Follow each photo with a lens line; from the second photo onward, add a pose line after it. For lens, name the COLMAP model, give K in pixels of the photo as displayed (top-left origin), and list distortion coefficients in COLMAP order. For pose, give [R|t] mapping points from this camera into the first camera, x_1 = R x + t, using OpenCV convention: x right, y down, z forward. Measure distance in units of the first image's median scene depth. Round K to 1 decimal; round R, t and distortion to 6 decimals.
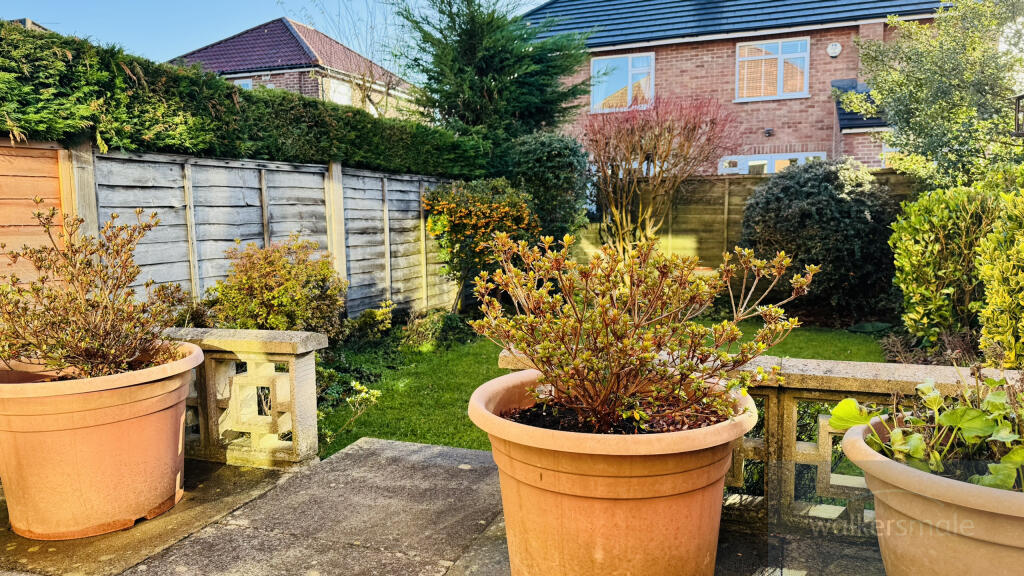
lens RADIAL K [[732.7, 0, 512.6], [0, 732.7, 294.5], [0, 0, 1]] dist [0.019850, -0.023145]
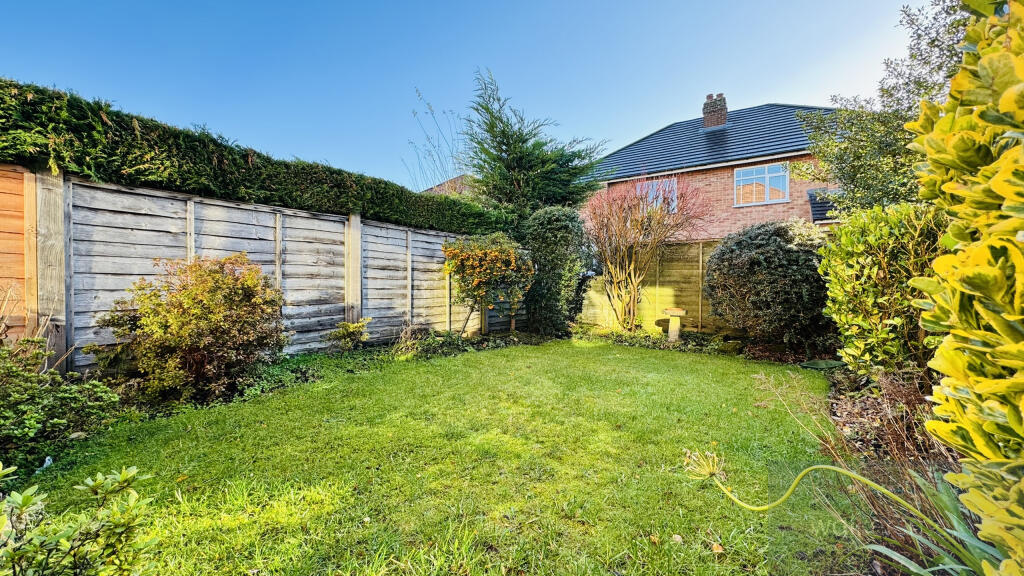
lens RADIAL K [[415.5, 0, 513.0], [0, 415.5, 285.1], [0, 0, 1]] dist [0.000854, 0.000645]
pose [[0.972524, 0.017685, -0.232132, 0.197867], [-0.043902, 0.993152, -0.108266, 0.016599], [0.228628, 0.115482, 0.966640, 0.310193]]
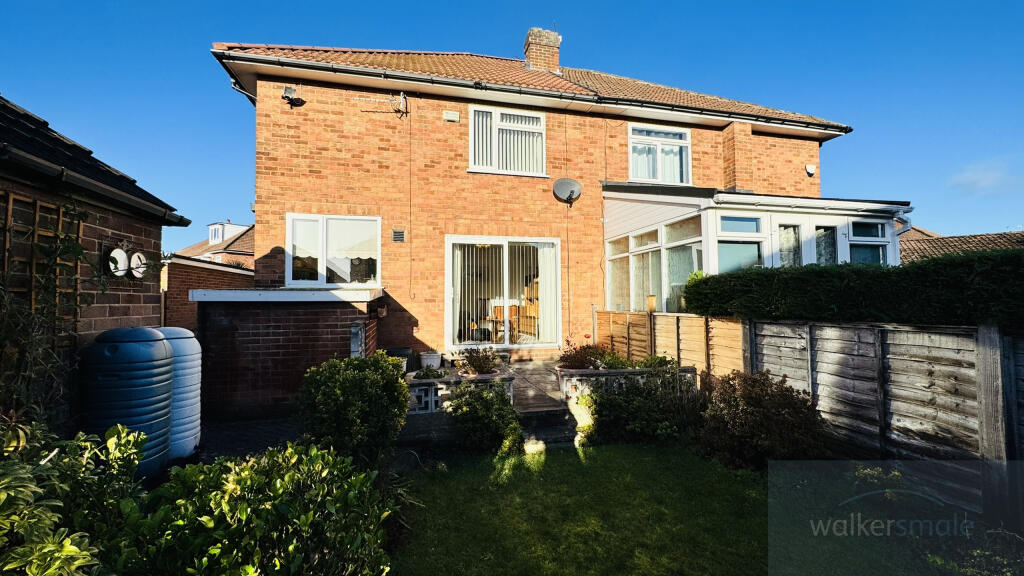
lens RADIAL K [[415.5, 0, 512.7], [0, 415.5, 287.1], [0, 0, 1]] dist [0.000854, 0.000645]
pose [[-0.796066, -0.004226, -0.605195, 0.475620], [-0.055660, 0.996249, 0.066258, -0.203908], [0.602645, 0.086431, -0.793315, 0.946229]]
